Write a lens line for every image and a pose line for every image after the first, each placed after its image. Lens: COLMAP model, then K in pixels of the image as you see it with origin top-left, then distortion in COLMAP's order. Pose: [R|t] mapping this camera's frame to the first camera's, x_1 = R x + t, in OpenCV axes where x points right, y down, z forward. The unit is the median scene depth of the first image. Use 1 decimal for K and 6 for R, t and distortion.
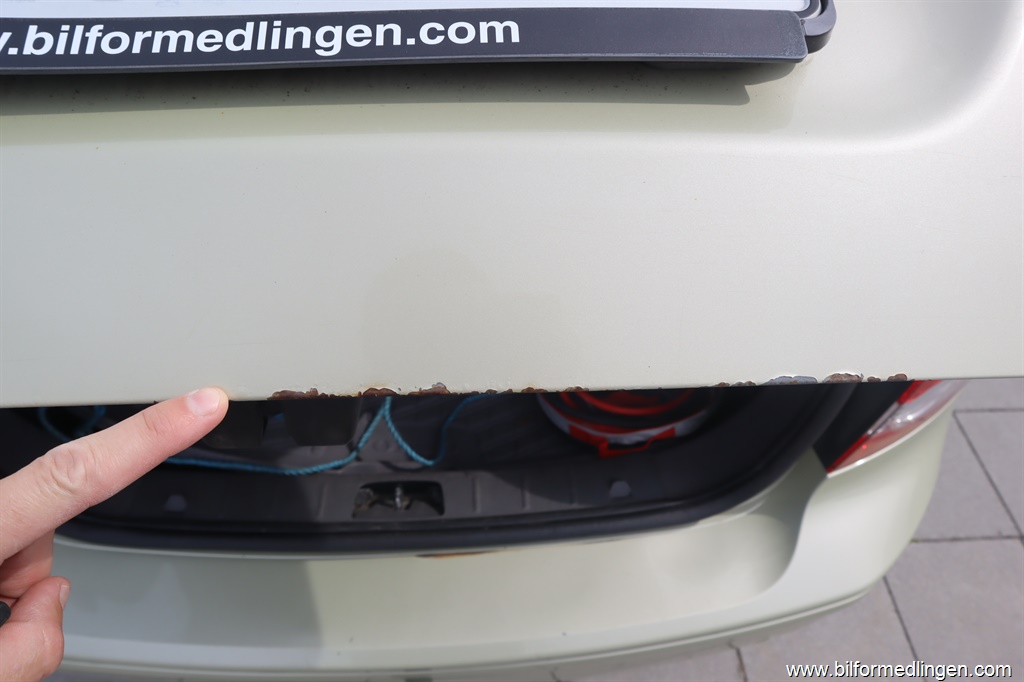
lens RADIAL K [[709.6, 0, 512.0], [0, 709.6, 341.0], [0, 0, 1]] dist [-0.121337, 0.070354]
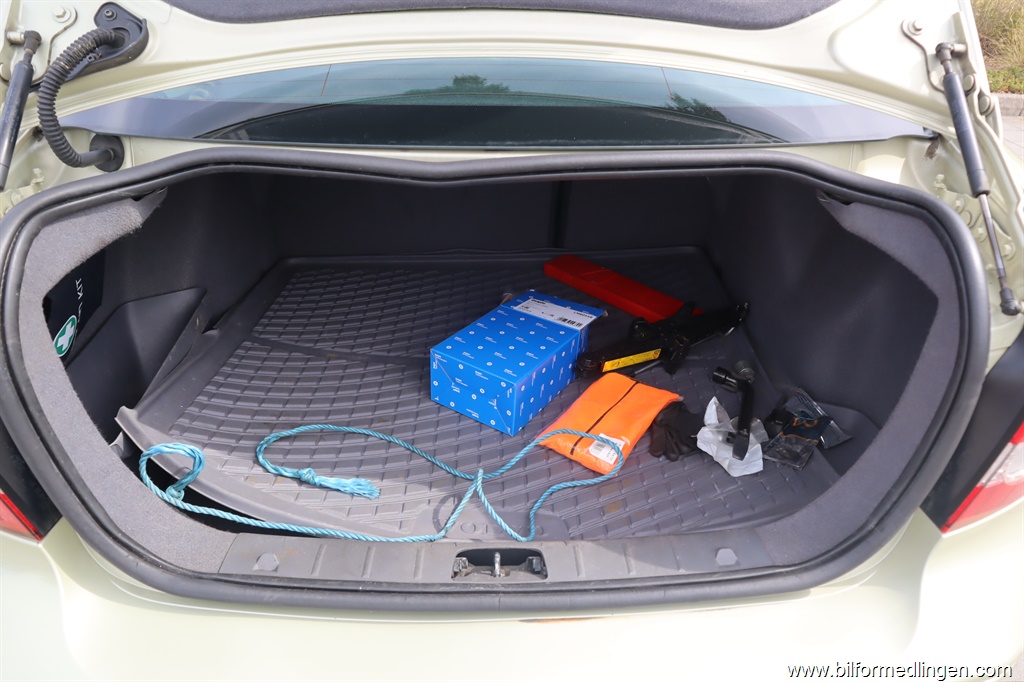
lens RADIAL K [[709.6, 0, 512.0], [0, 709.6, 341.0], [0, 0, 1]] dist [-0.121337, 0.070354]
pose [[0.999665, 0.006867, -0.024962, -0.121933], [-0.013305, 0.963380, -0.267811, 0.188677], [0.022208, 0.268053, 0.963148, -0.006617]]
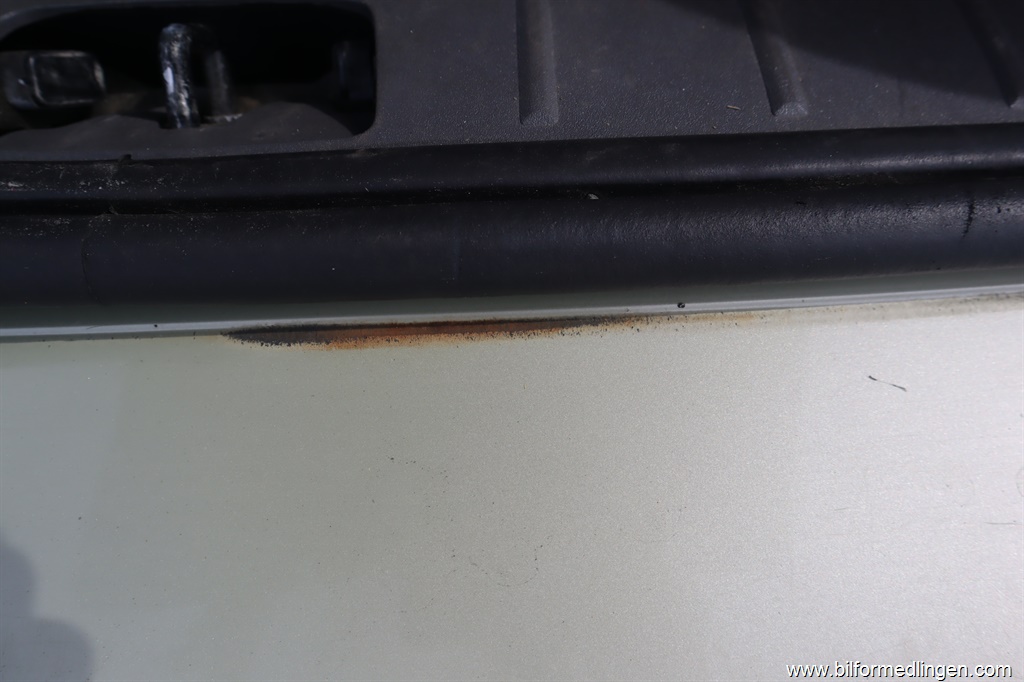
lens RADIAL K [[709.6, 0, 512.0], [0, 709.6, 341.0], [0, 0, 1]] dist [-0.121337, 0.070354]
pose [[0.998719, 0.028281, -0.041966, -0.047622], [-0.012303, 0.940083, 0.340723, 0.232434], [0.049088, -0.339770, 0.939227, 0.792423]]
